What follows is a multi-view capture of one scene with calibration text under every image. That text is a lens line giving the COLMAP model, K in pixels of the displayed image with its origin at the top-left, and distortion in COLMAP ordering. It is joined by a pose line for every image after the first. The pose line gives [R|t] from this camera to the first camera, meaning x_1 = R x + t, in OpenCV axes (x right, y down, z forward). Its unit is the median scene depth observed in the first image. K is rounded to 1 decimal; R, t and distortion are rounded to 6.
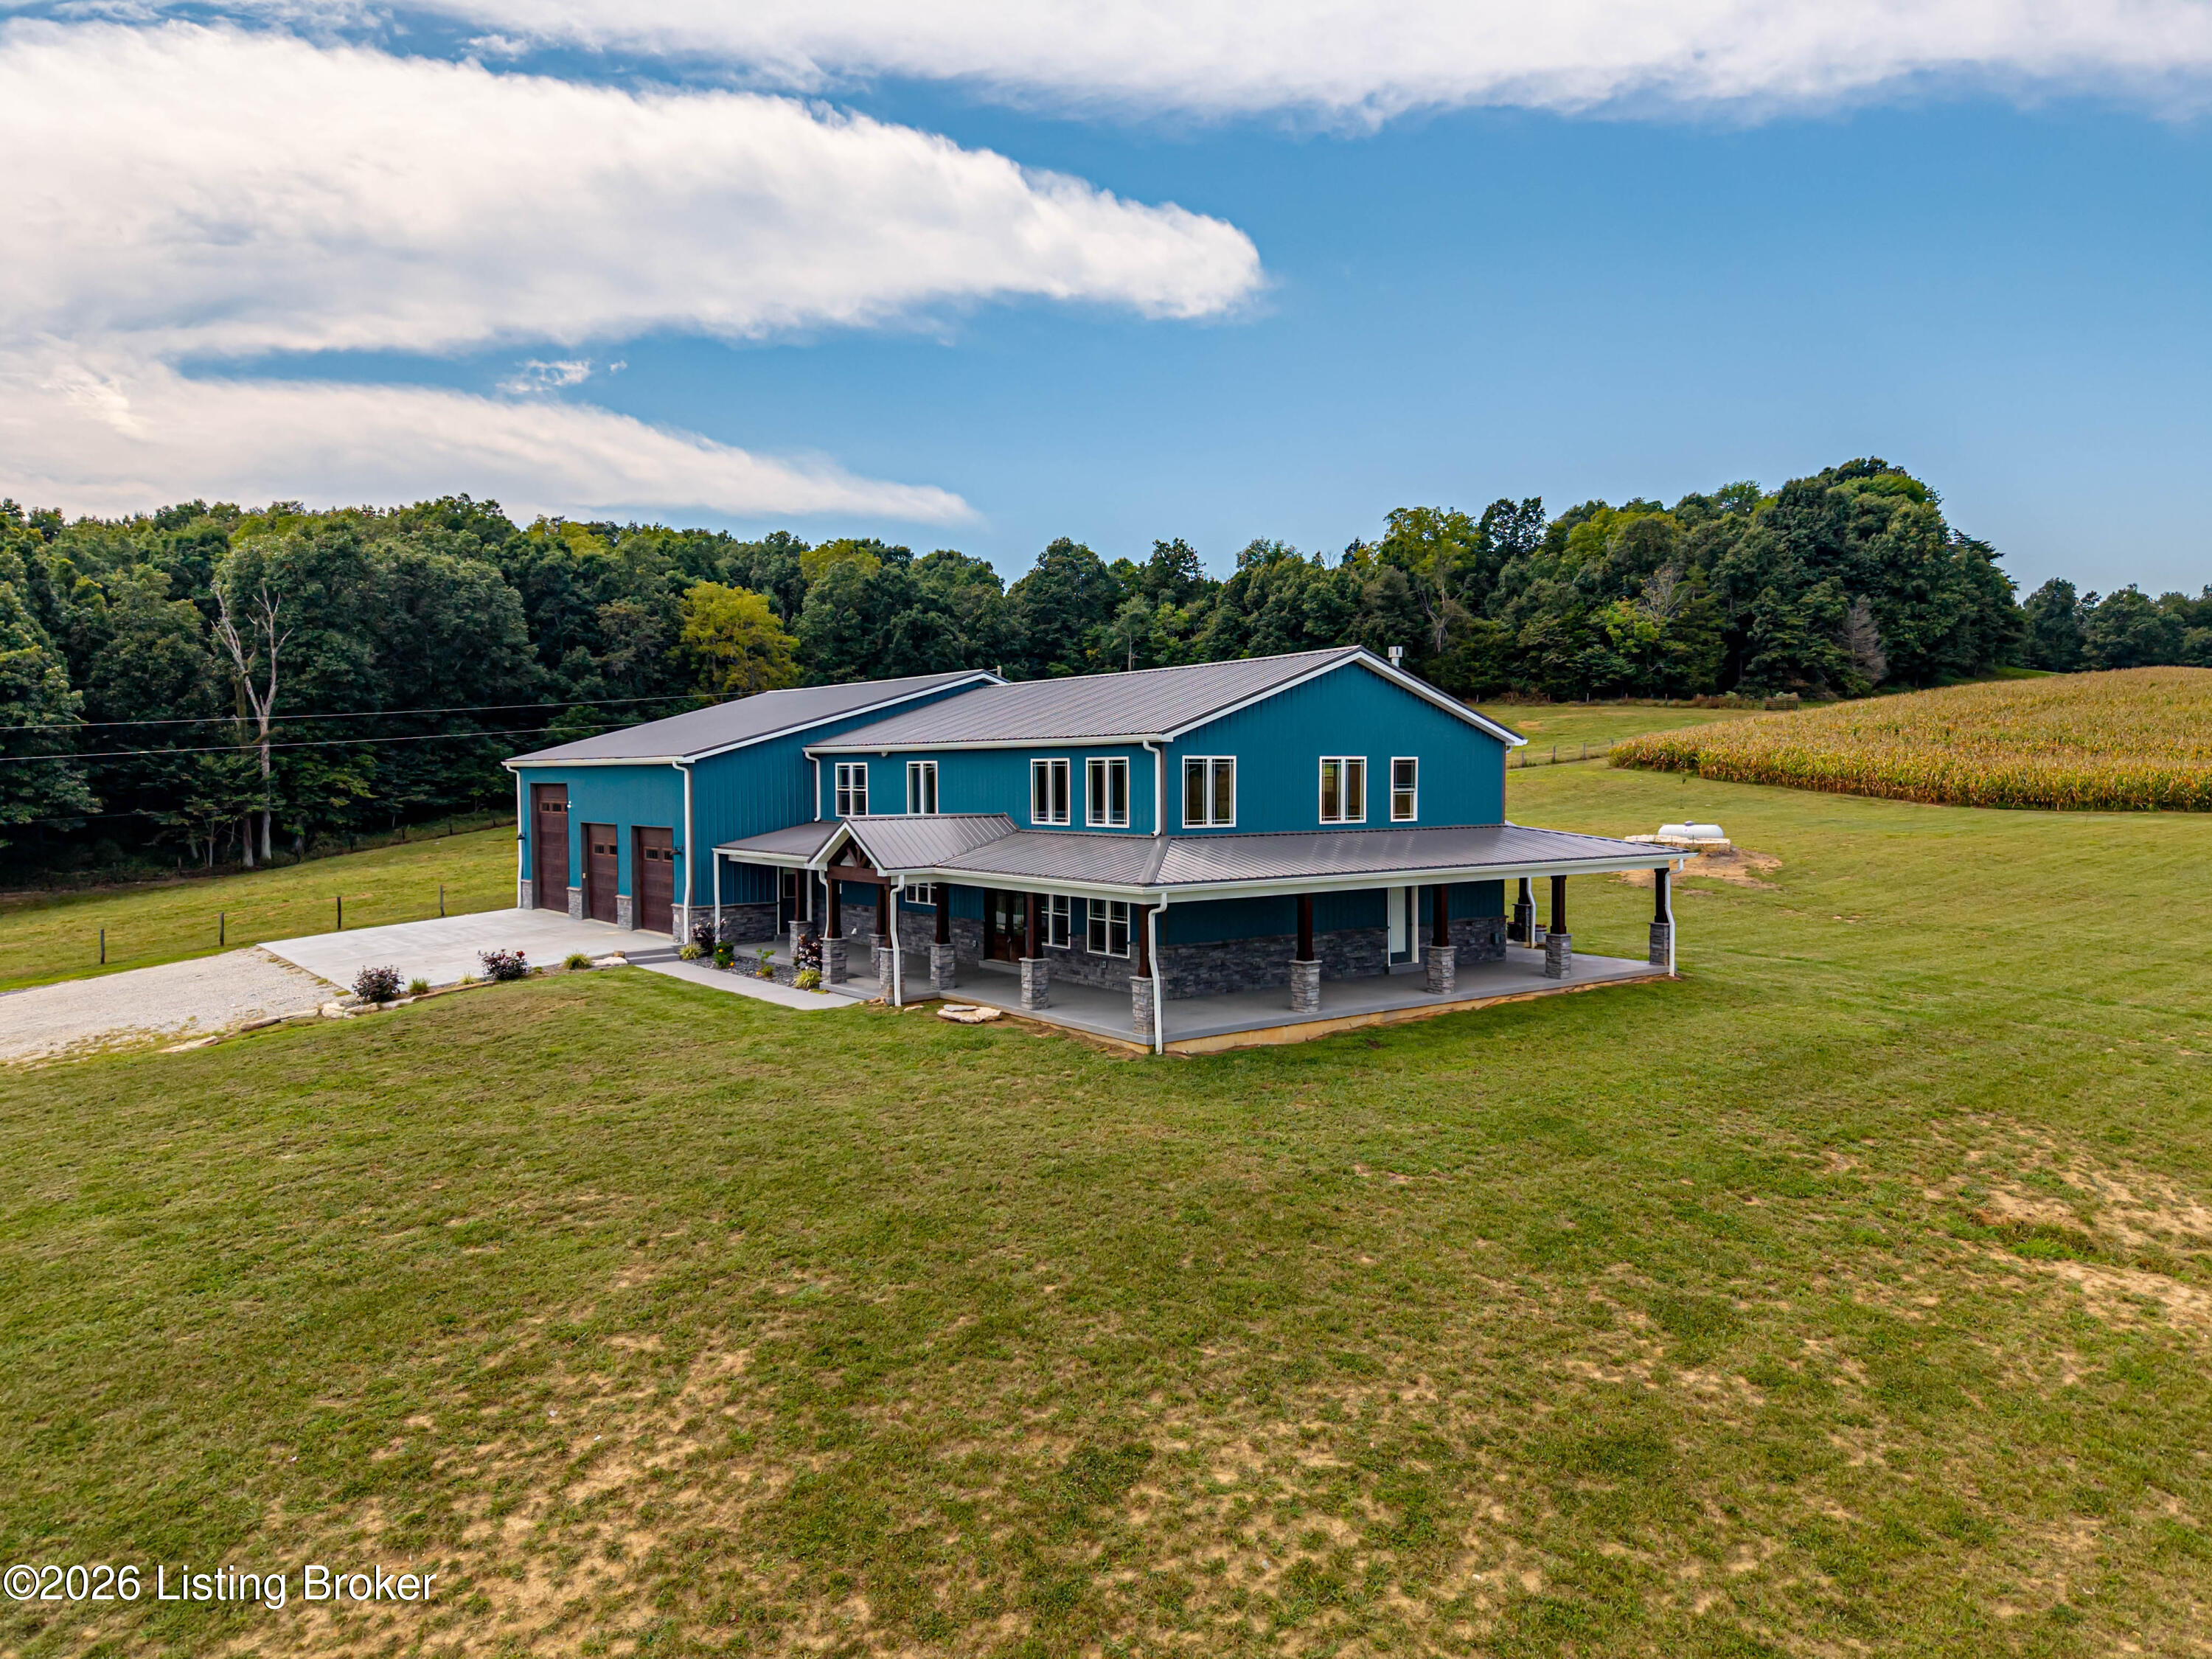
lens RADIAL K [[1413.9, 0, 1107.5], [0, 1413.9, 862.5], [0, 0, 1]] dist [0.250084, -0.255343]
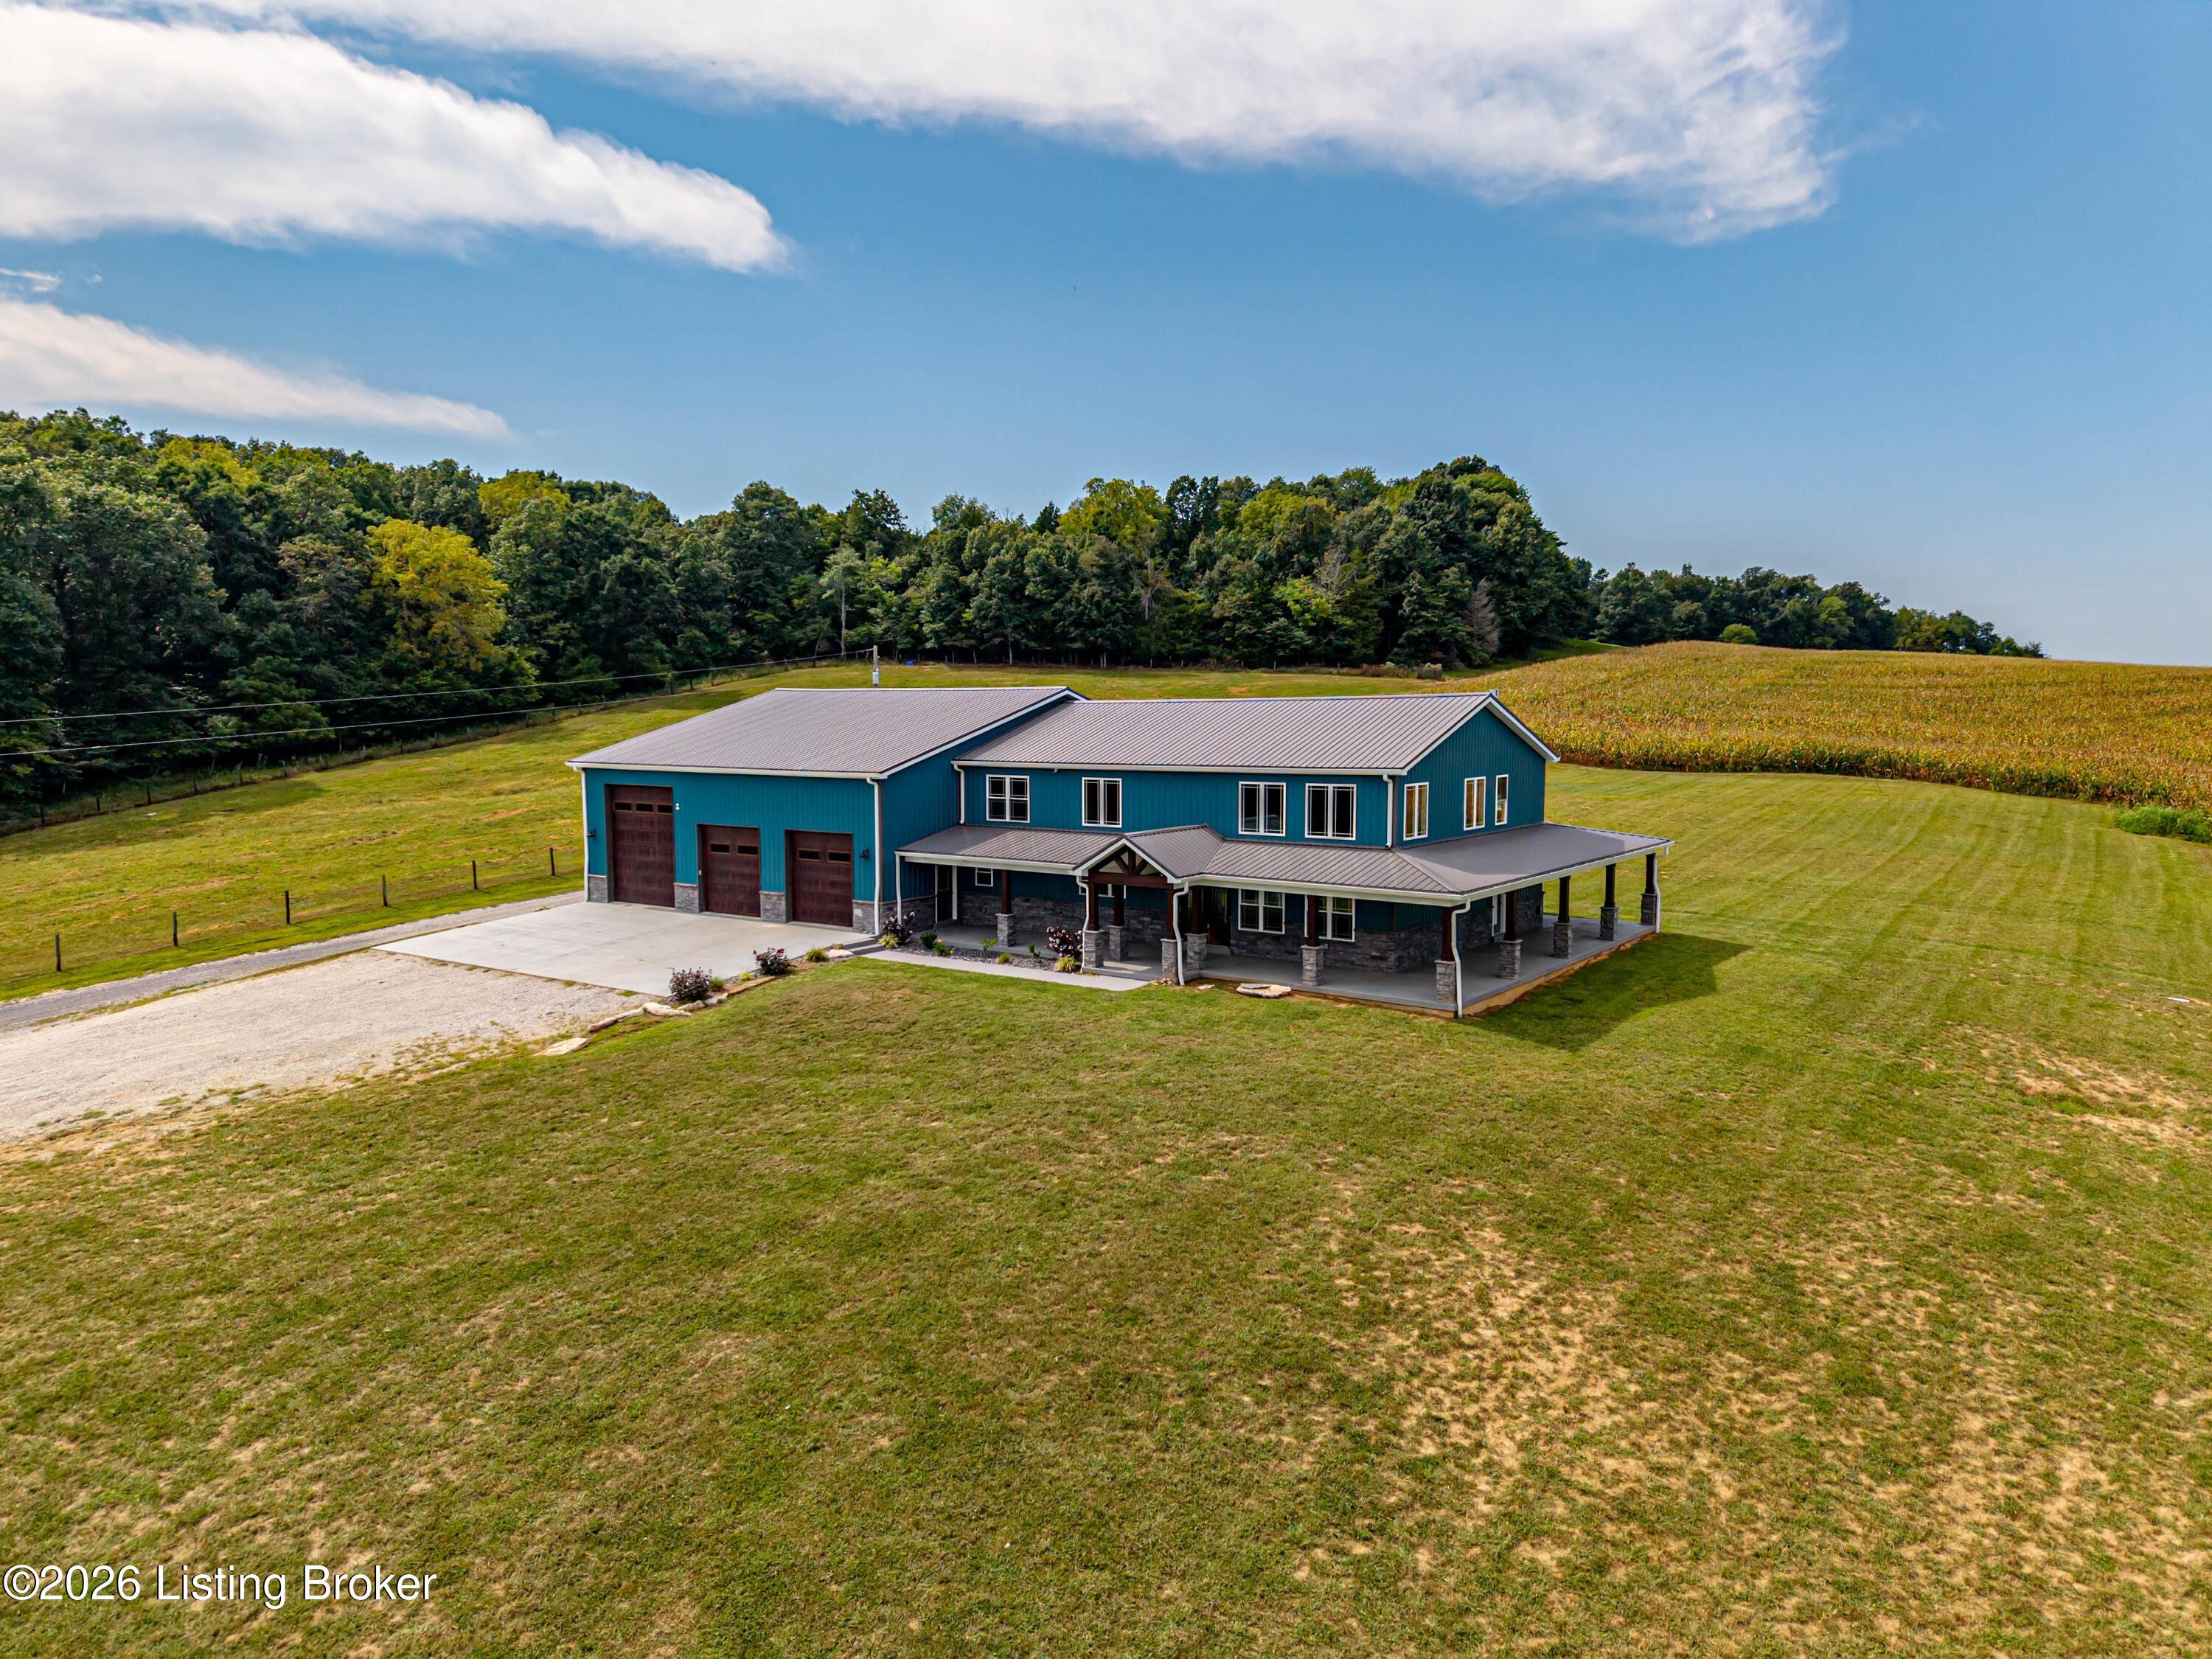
lens RADIAL K [[1413.9, 0, 1107.5], [0, 1413.9, 862.5], [0, 0, 1]] dist [0.250084, -0.255343]
pose [[0.961371, -0.025770, 0.274047, -0.107847], [0.013892, 0.998881, 0.045198, -0.012829], [-0.274905, -0.039645, 0.960654, -0.034947]]
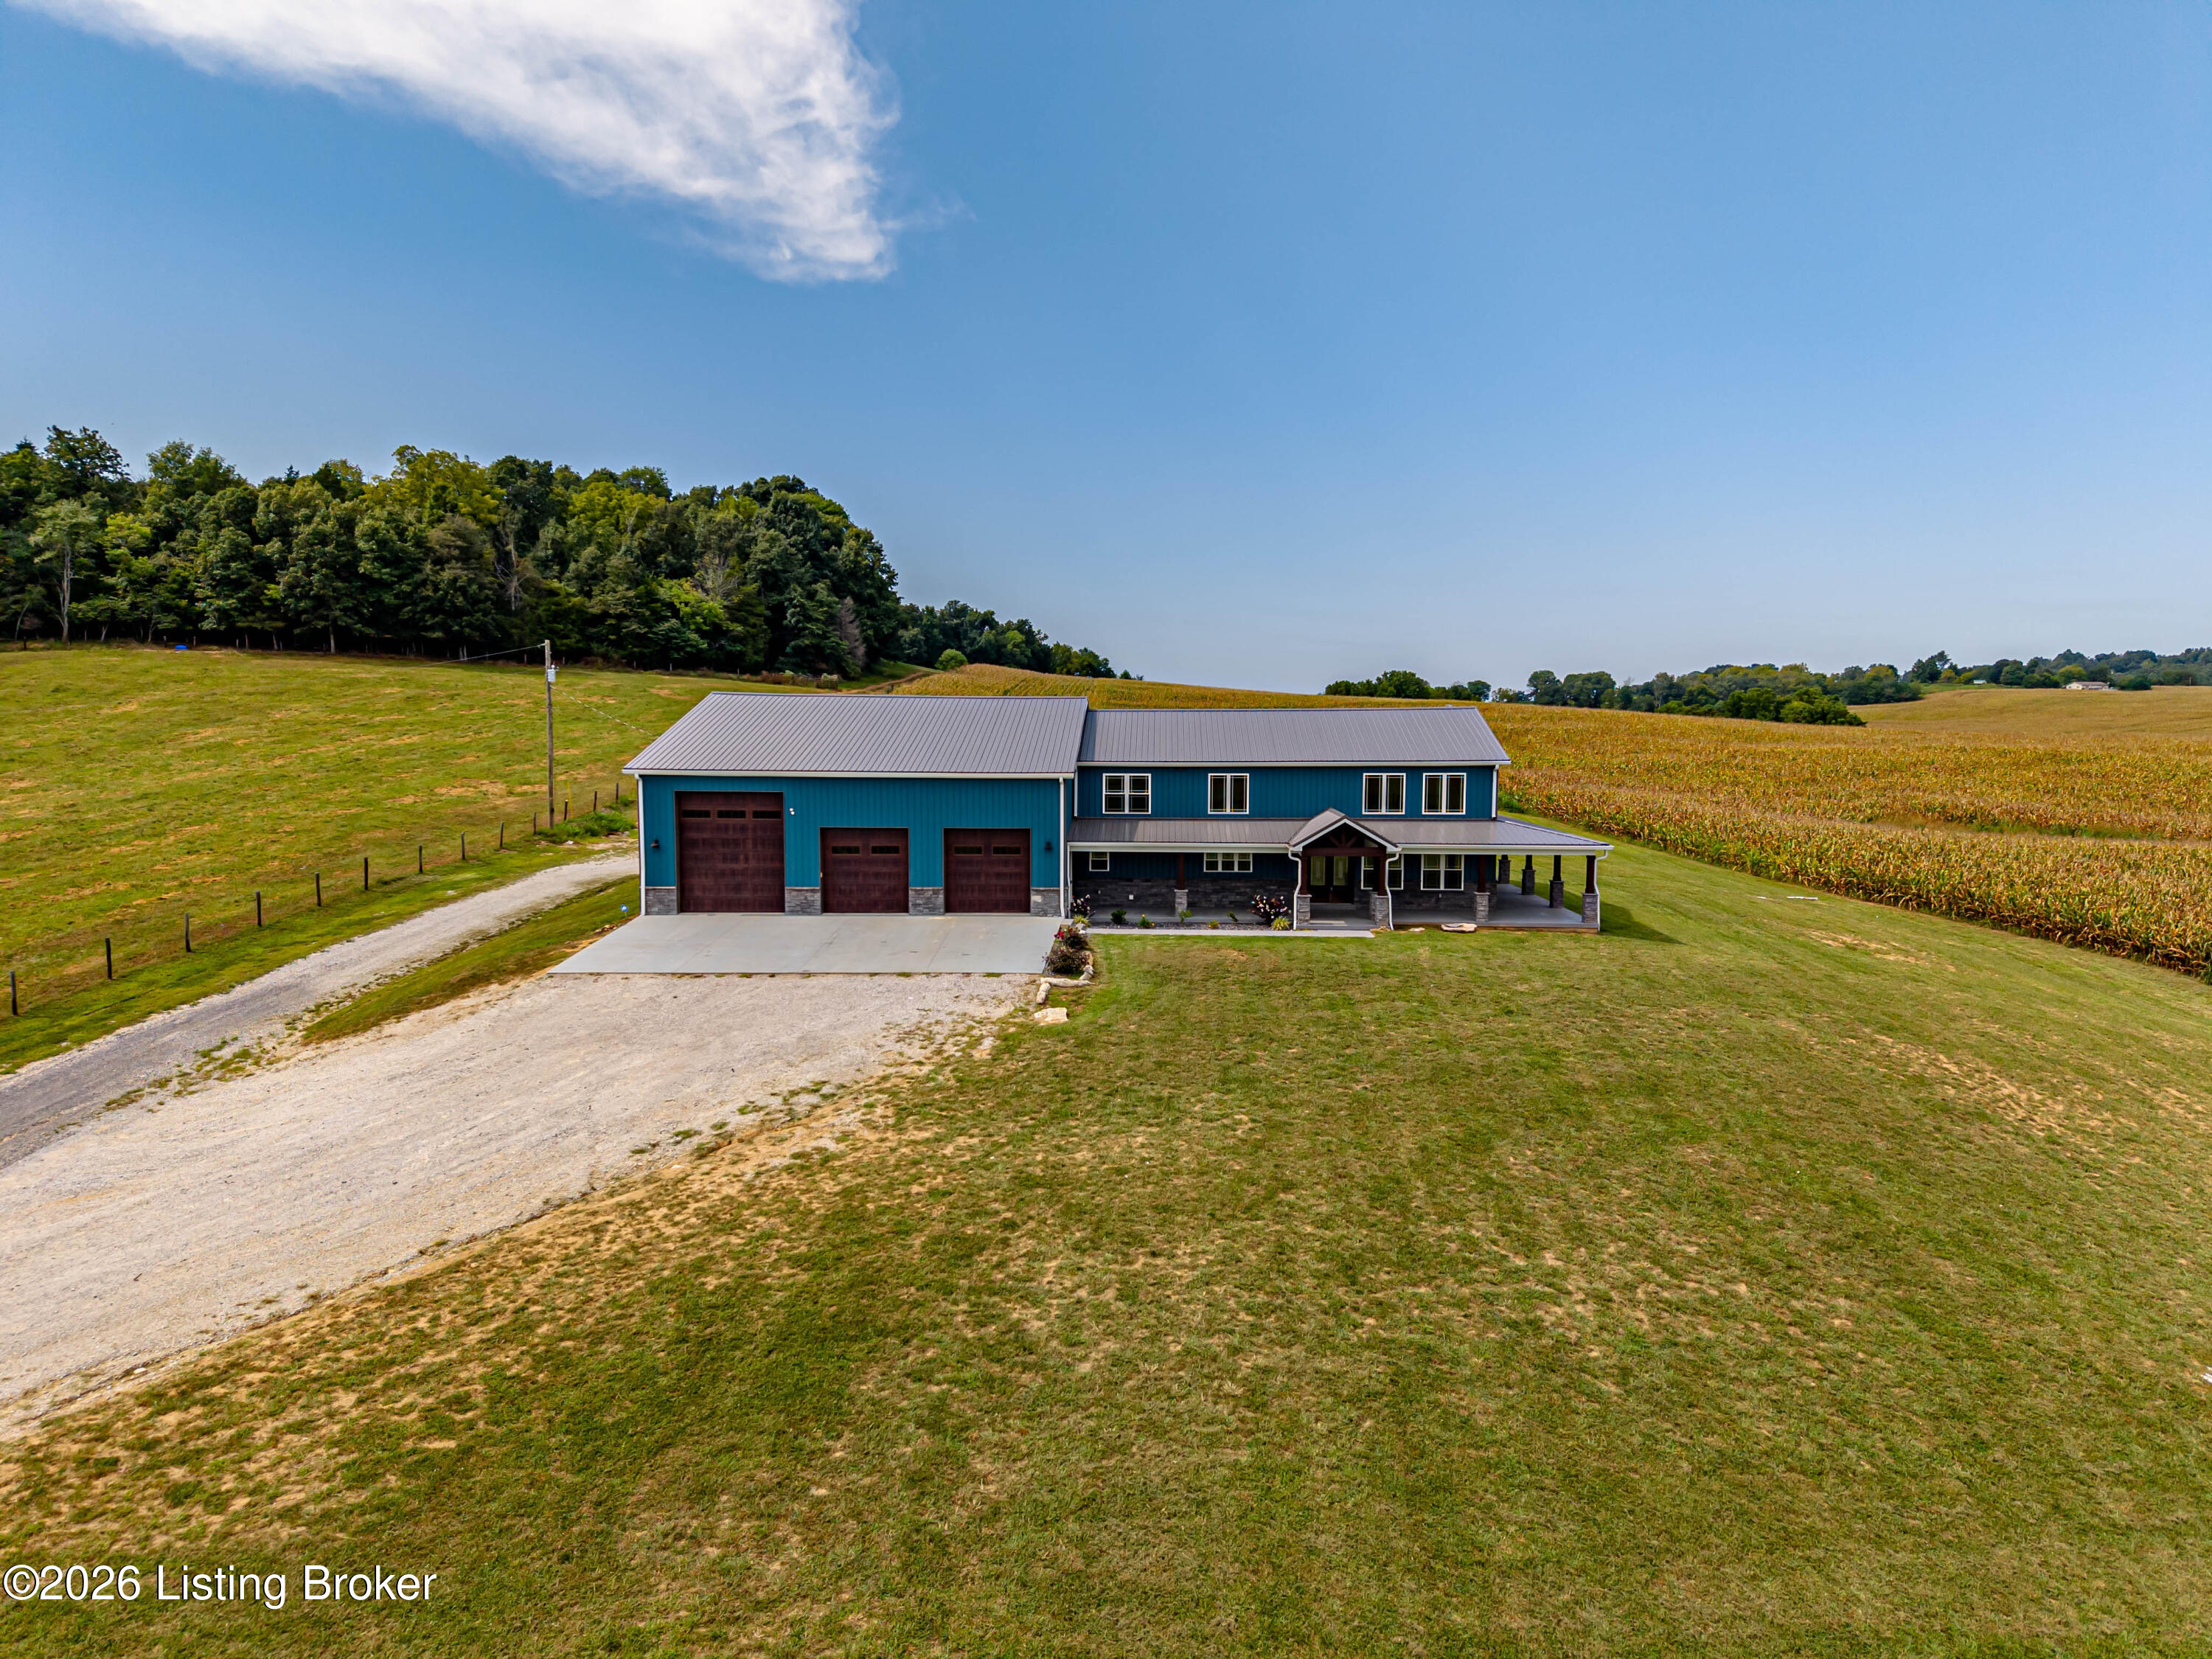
lens RADIAL K [[1409.7, 0, 1114.3], [0, 1409.7, 859.0], [0, 0, 1]] dist [0.279837, -0.255413]
pose [[0.653728, -0.065578, 0.753883, -0.301245], [0.038765, 0.997832, 0.053184, -0.015548], [-0.755736, -0.005543, 0.654853, 0.031727]]
